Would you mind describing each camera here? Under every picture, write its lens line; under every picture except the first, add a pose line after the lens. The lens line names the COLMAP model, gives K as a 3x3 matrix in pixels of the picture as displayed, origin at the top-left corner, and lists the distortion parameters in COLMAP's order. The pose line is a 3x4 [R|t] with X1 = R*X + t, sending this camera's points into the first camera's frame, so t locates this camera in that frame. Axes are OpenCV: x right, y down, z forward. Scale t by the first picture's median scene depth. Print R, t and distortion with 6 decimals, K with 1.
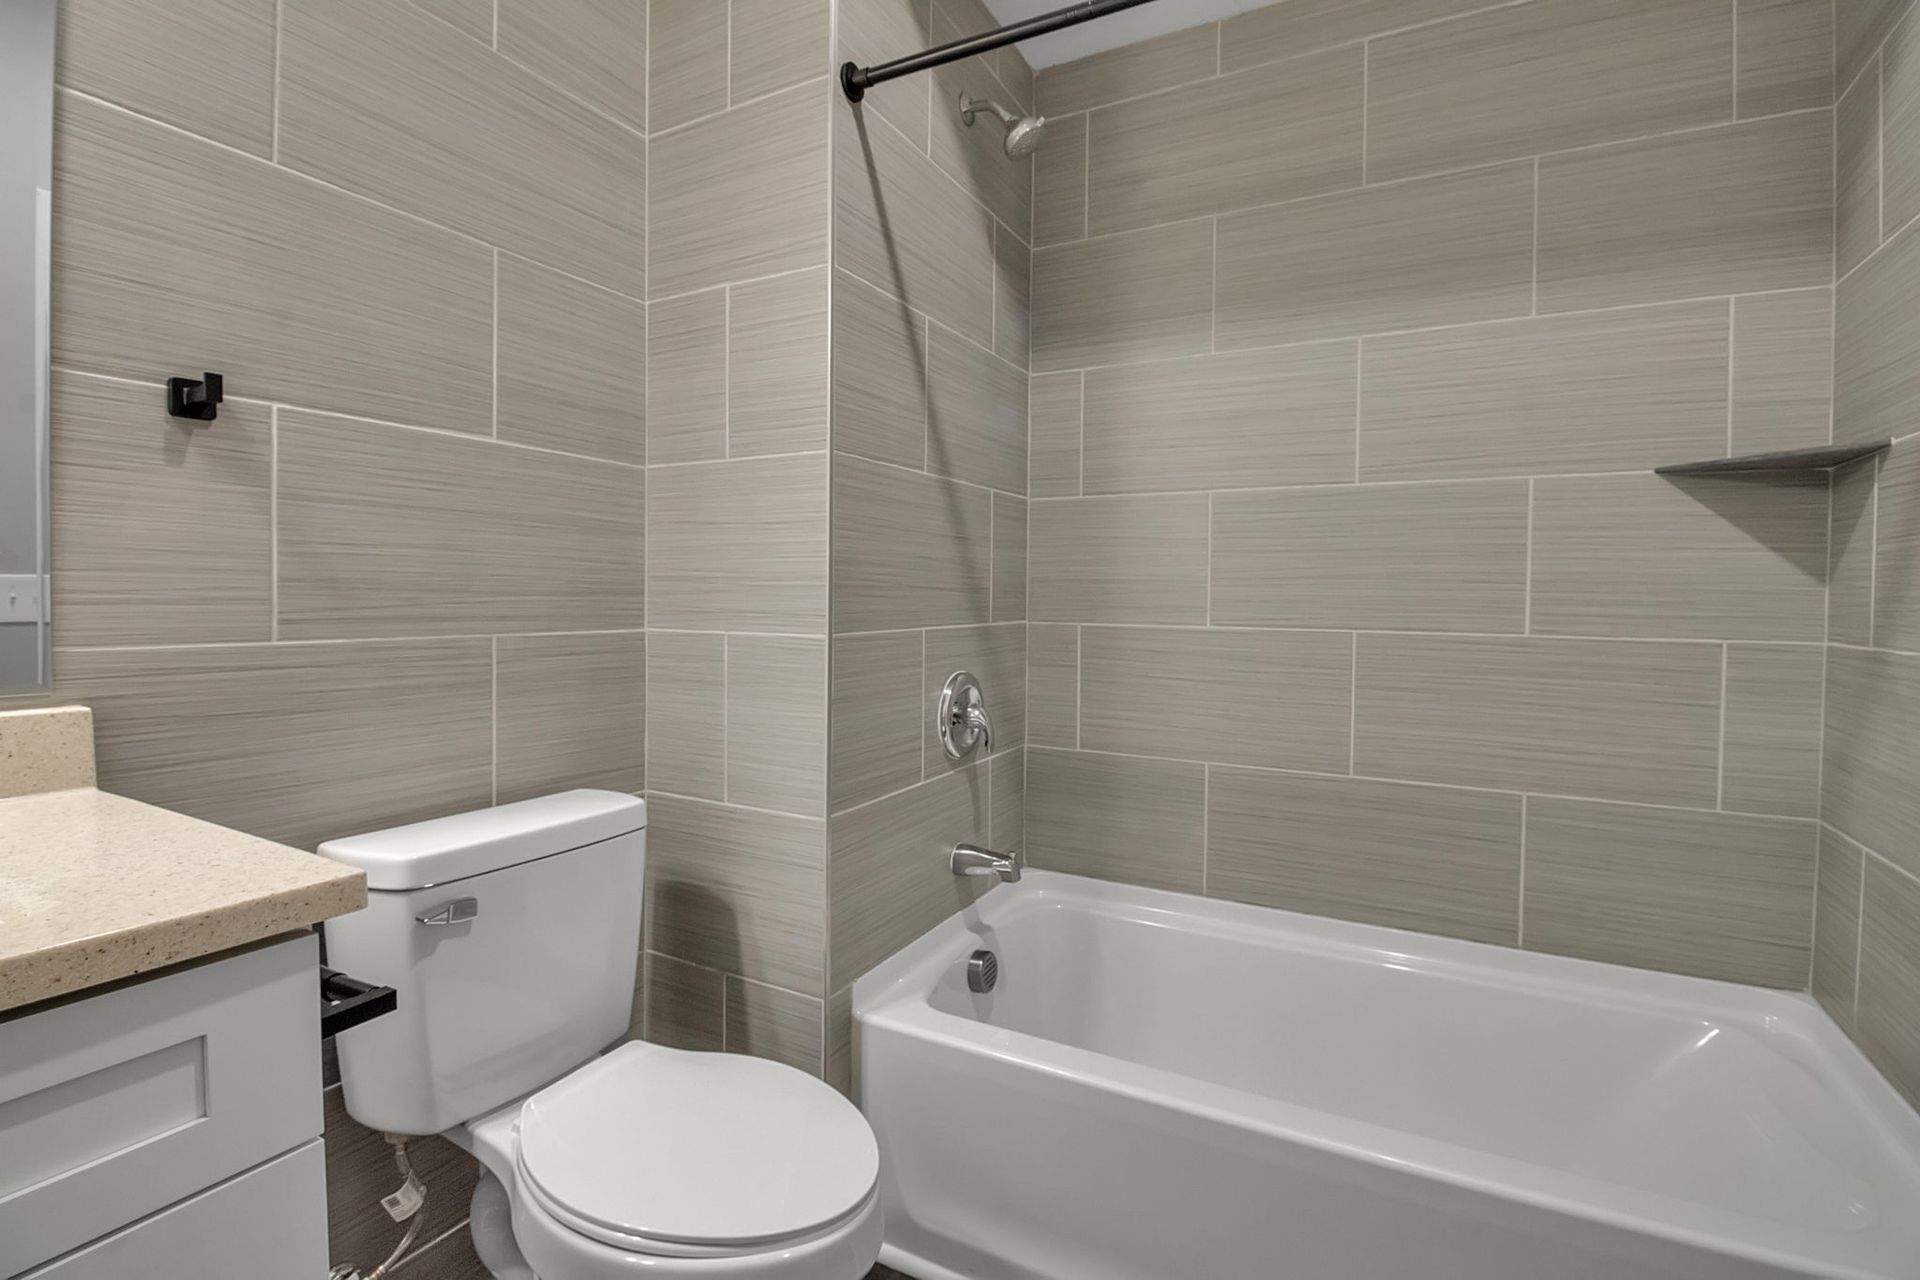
lens RADIAL K [[875.5, 0, 961.1], [0, 875.5, 616.2], [0, 0, 1]] dist [0.001879, -0.013065]
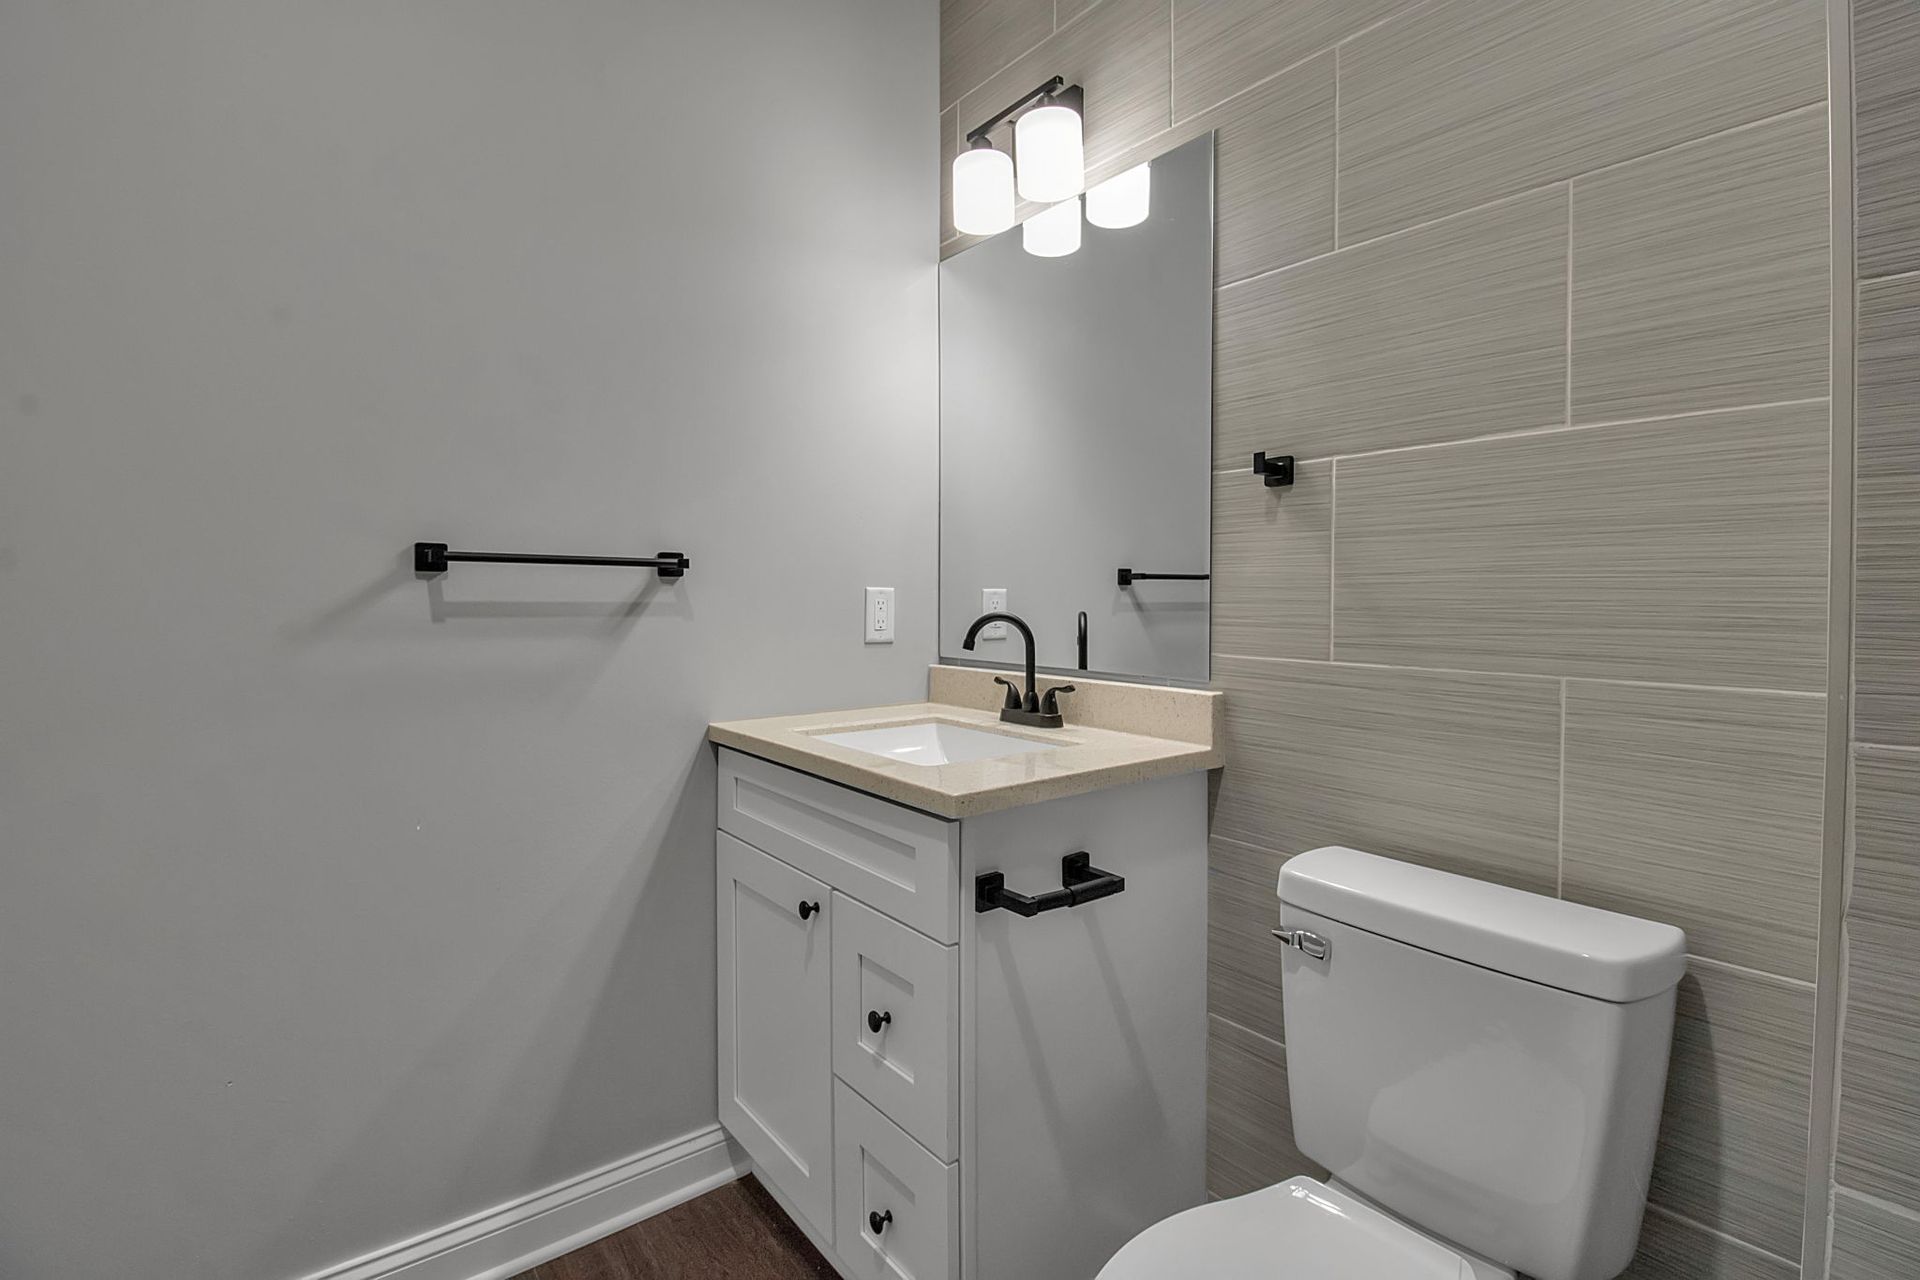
lens RADIAL K [[911.1, 0, 983.8], [0, 911.1, 611.0], [0, 0, 1]] dist [0.000763, -0.000097]
pose [[-0.385959, 0.004139, -0.922507, 0.376867], [-0.028553, 0.999457, 0.016430, -0.032992], [0.922074, 0.032682, -0.385632, 0.761827]]
